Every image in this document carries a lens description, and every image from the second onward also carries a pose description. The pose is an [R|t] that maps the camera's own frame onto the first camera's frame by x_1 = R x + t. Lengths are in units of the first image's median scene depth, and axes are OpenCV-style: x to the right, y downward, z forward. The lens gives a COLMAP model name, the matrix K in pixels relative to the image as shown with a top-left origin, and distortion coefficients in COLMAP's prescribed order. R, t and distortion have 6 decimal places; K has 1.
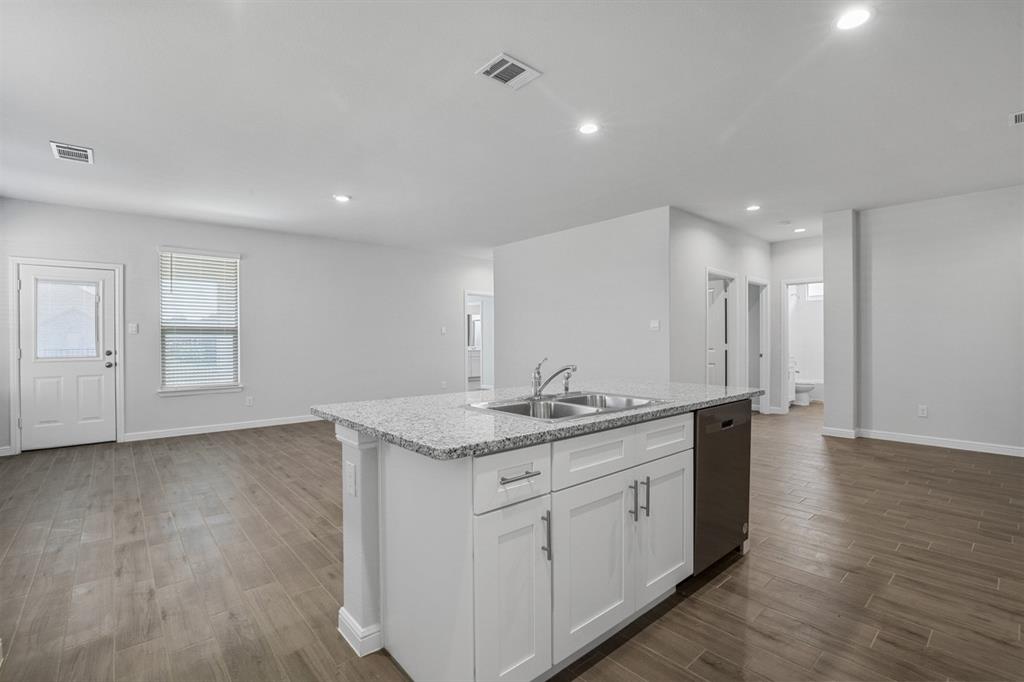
lens RADIAL K [[466.7, 0, 511.5], [0, 466.7, 341.1], [0, 0, 1]] dist [-0.033005, 0.004469]
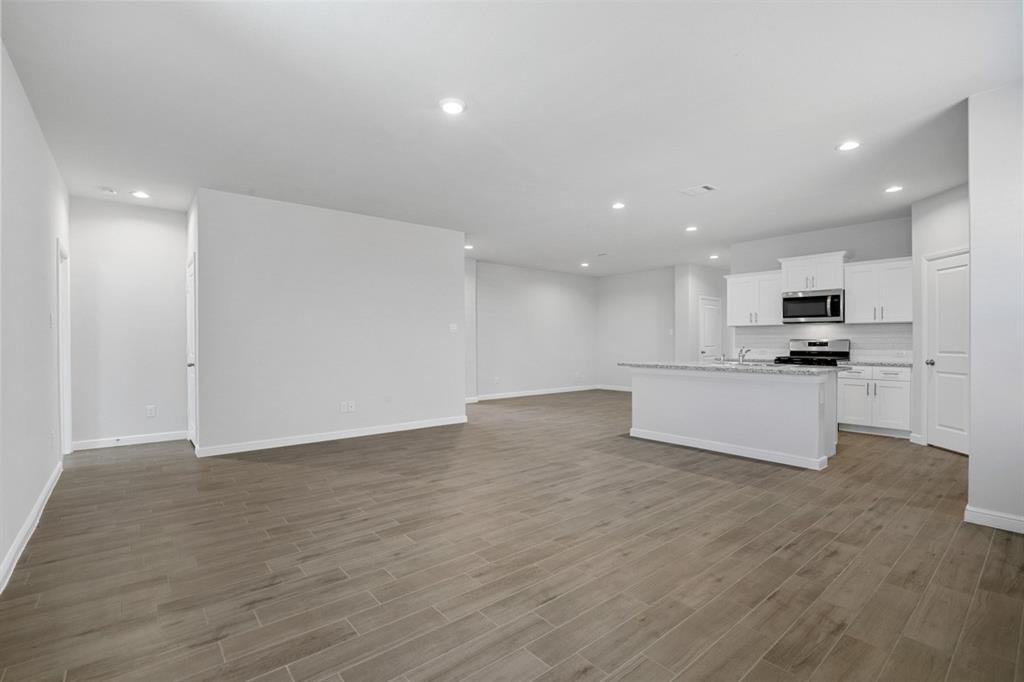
lens RADIAL K [[466.7, 0, 518.0], [0, 466.7, 343.2], [0, 0, 1]] dist [-0.033005, 0.004469]
pose [[0.018198, -0.001946, 0.999833, -1.325291], [0.004597, 0.999988, 0.001862, 0.005684], [-0.999824, 0.004563, 0.018207, 1.222740]]
